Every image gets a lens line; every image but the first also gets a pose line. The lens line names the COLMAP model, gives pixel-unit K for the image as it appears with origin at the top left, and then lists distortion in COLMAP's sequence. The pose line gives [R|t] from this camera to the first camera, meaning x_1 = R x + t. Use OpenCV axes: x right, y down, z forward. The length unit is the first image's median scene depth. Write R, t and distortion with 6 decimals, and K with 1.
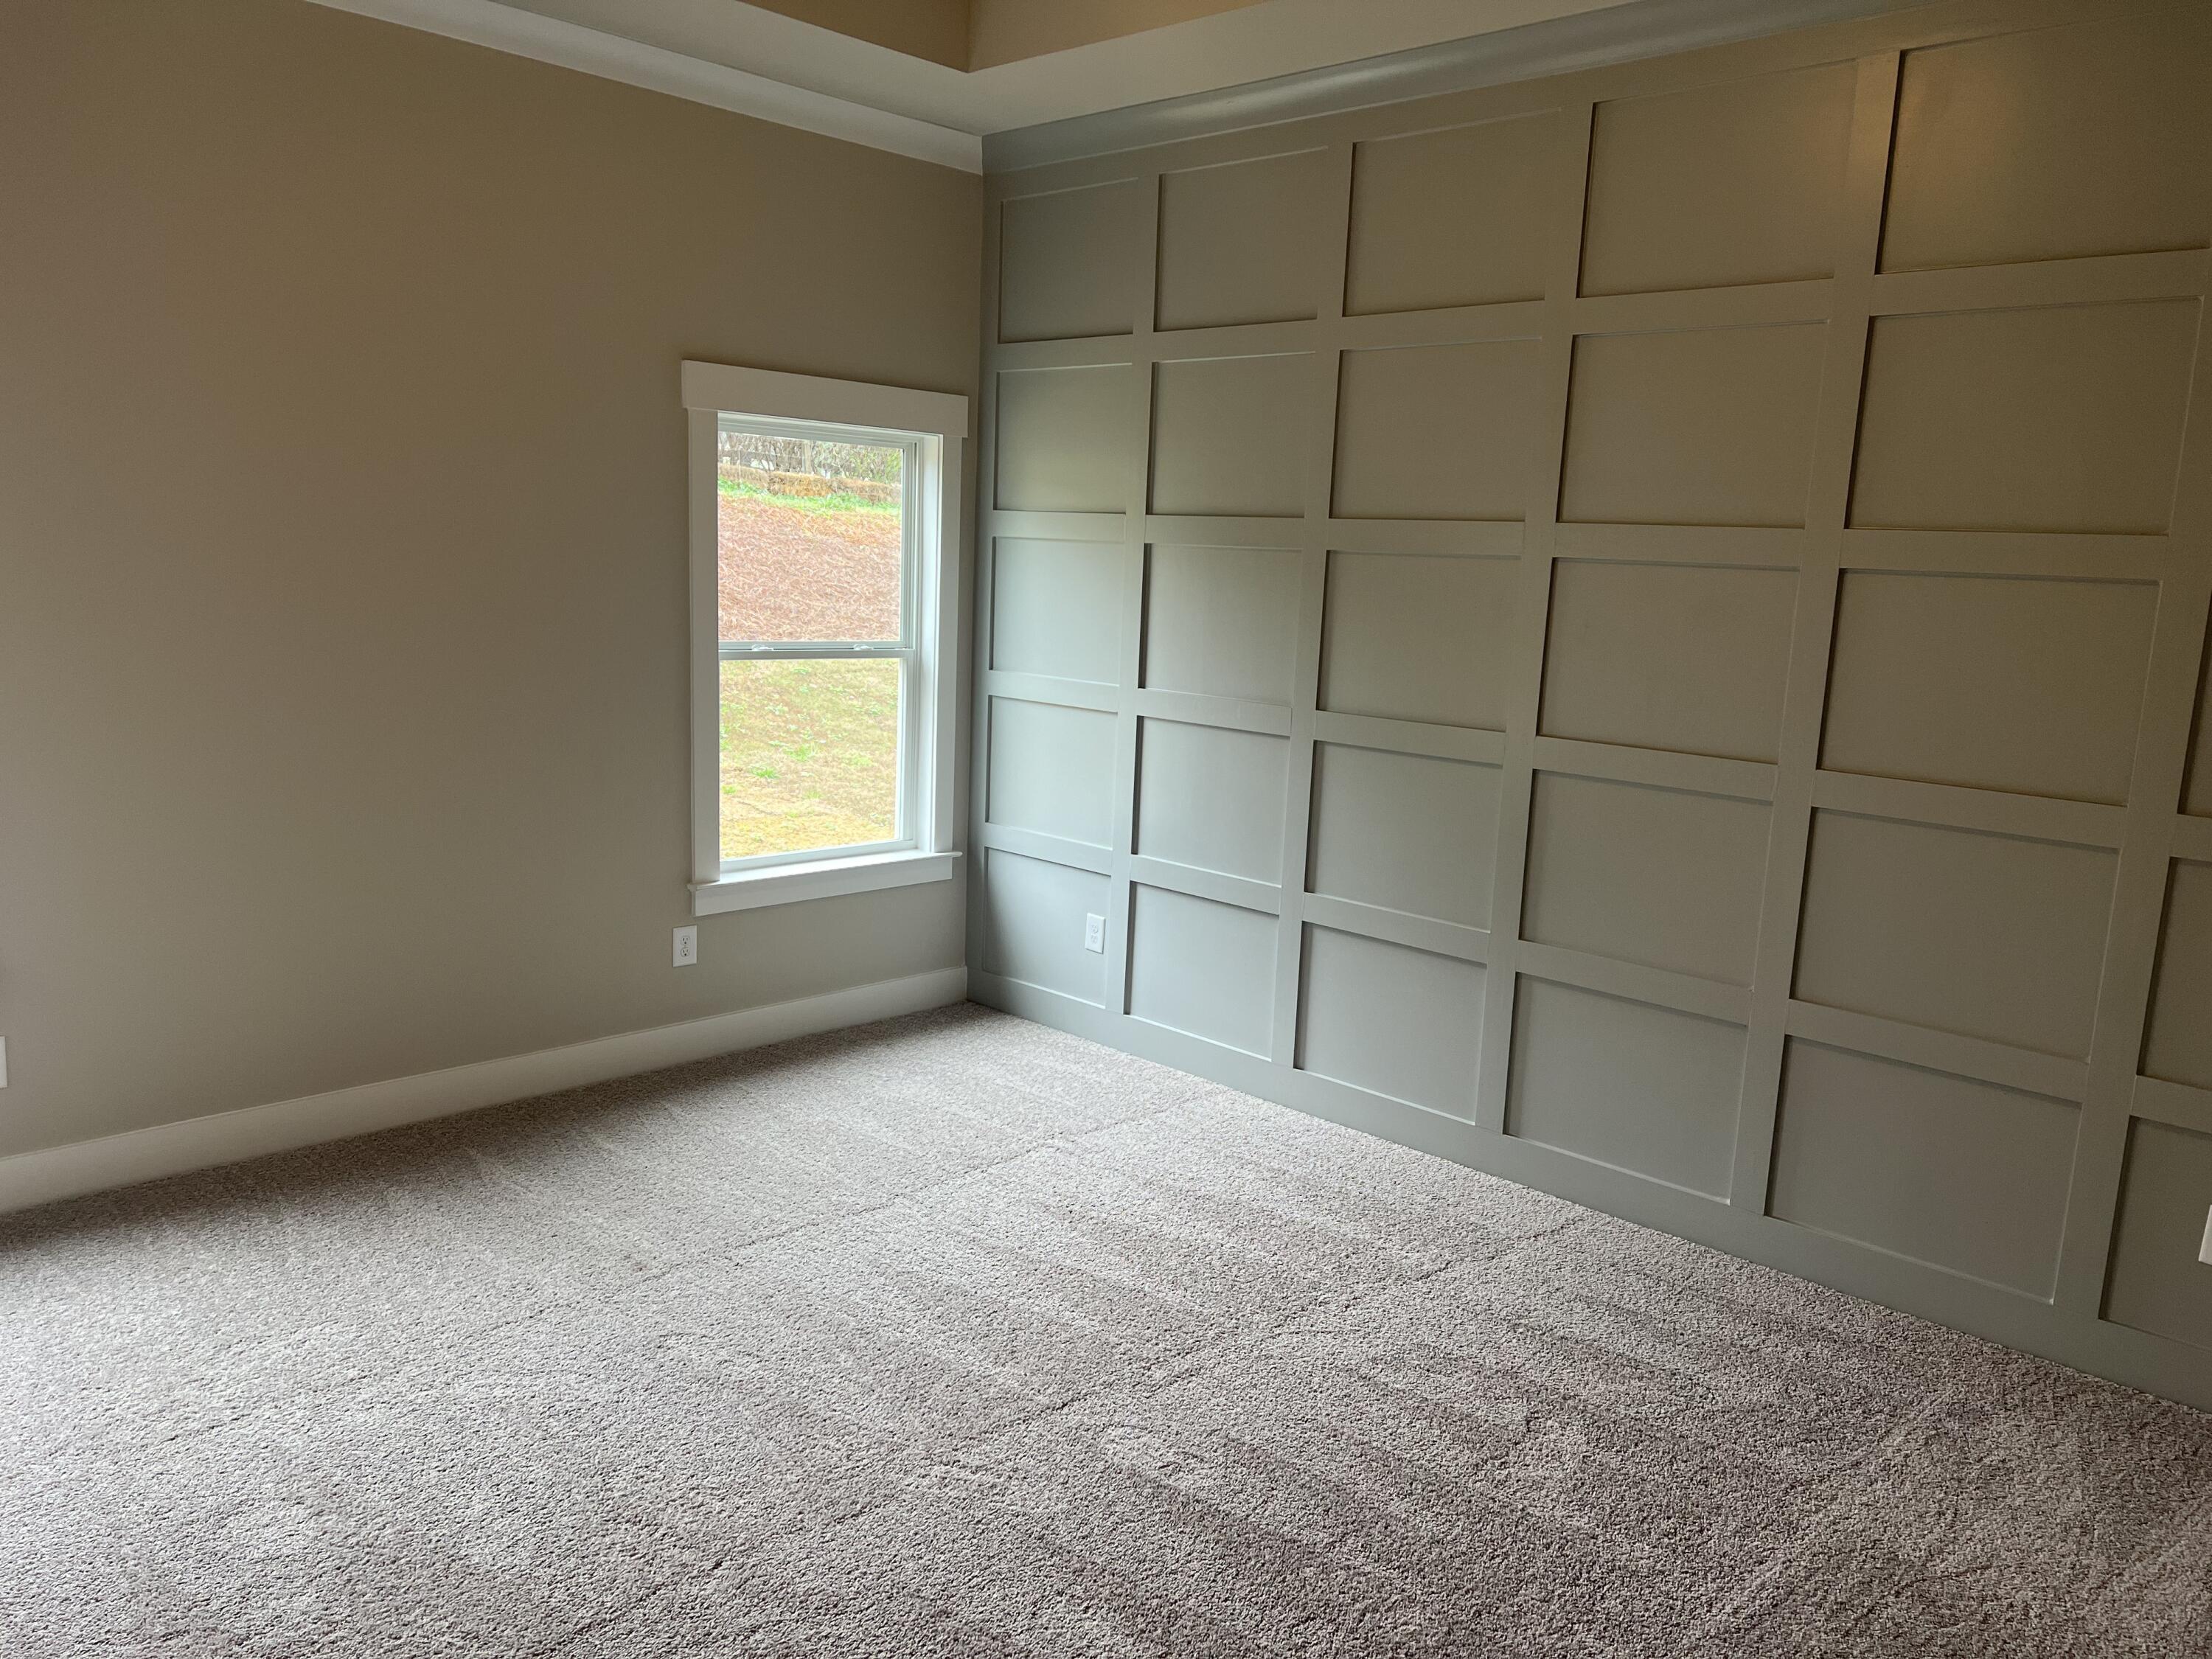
lens RADIAL K [[1663.1, 0, 1113.8], [0, 1663.1, 836.2], [0, 0, 1]] dist [0.027330, -0.021039]
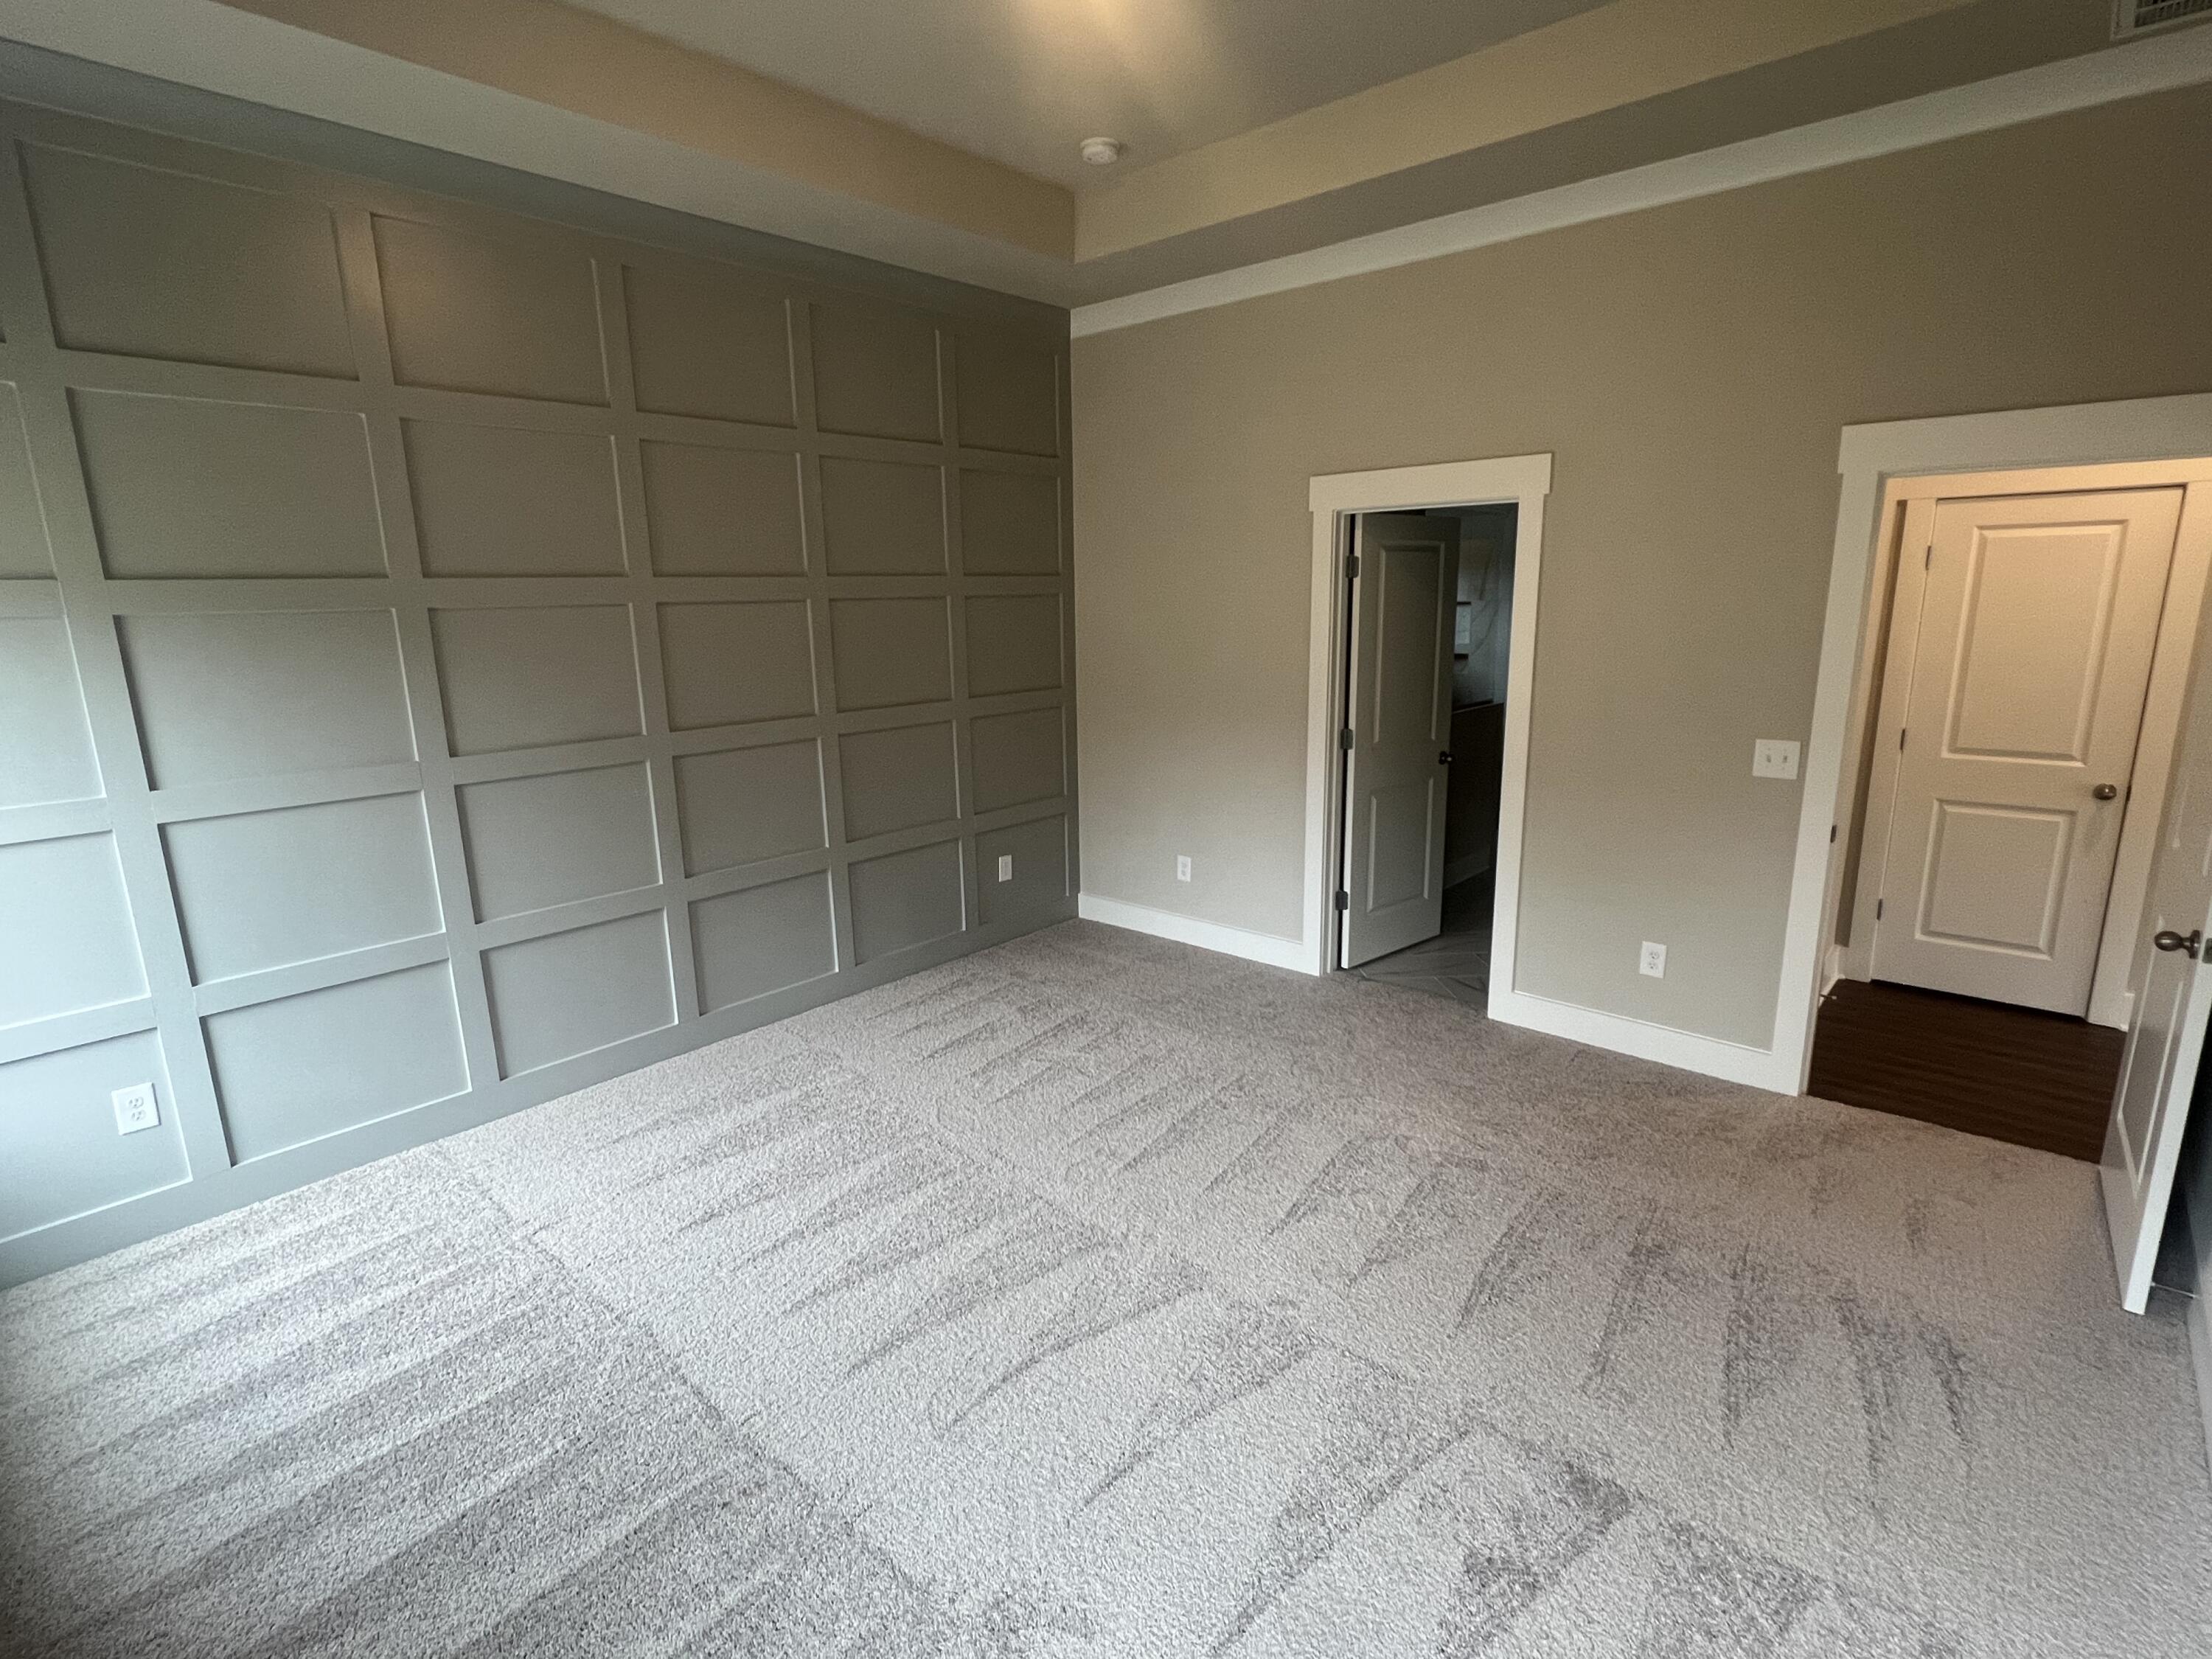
lens RADIAL K [[1067.1, 0, 1105.9], [0, 1067.1, 825.5], [0, 0, 1]] dist [-0.013931, -0.000370]
pose [[-0.053659, -0.251167, 0.966455, -0.562695], [0.193017, 0.946988, 0.256824, -0.126567], [-0.979727, 0.200323, -0.002334, 0.592434]]
